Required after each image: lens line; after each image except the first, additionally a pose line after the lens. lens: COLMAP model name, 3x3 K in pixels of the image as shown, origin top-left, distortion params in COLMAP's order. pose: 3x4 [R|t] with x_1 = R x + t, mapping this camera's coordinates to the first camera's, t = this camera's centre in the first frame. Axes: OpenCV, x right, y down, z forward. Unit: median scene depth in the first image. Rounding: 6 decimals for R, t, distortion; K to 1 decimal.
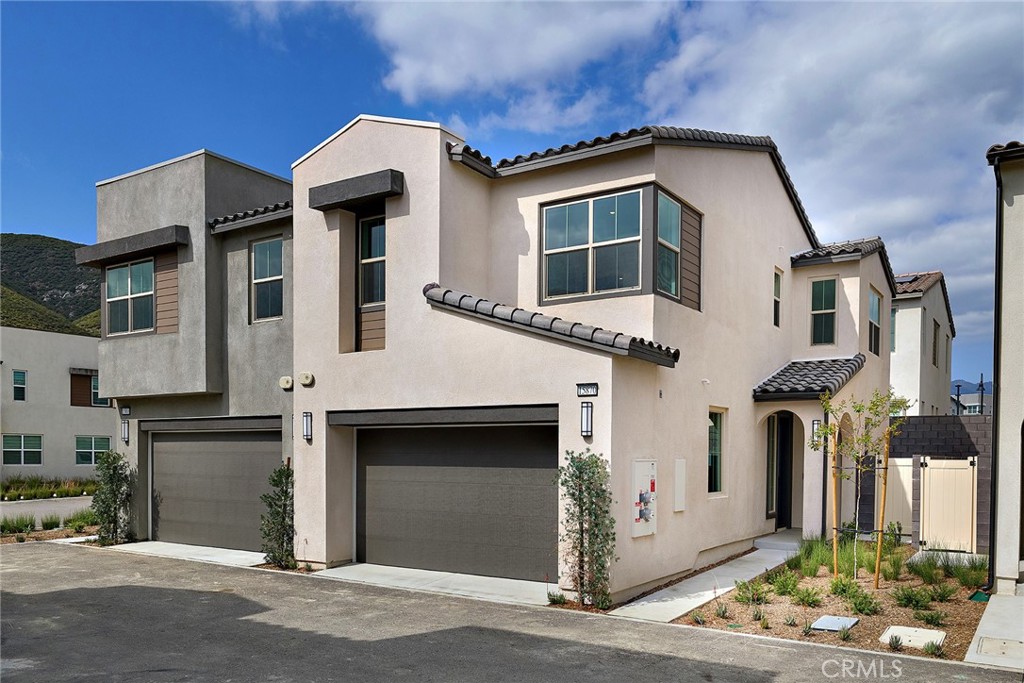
lens RADIAL K [[823.4, 0, 512.0], [0, 823.4, 341.5], [0, 0, 1]] dist [0.004886, -0.003675]
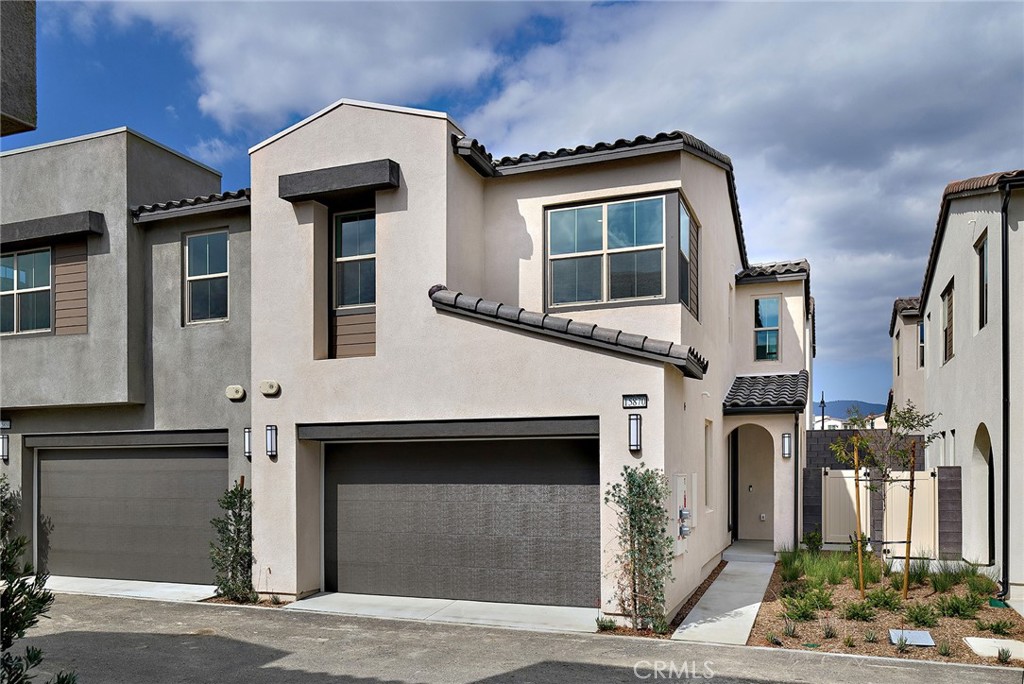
lens RADIAL K [[815.4, 0, 512.0], [0, 815.4, 342.0], [0, 0, 1]] dist [-0.003713, 0.008931]
pose [[0.978730, 0.021860, 0.203987, -0.189949], [-0.018051, 0.999627, -0.020518, 0.009753], [-0.204359, 0.016399, 0.978759, 0.086348]]
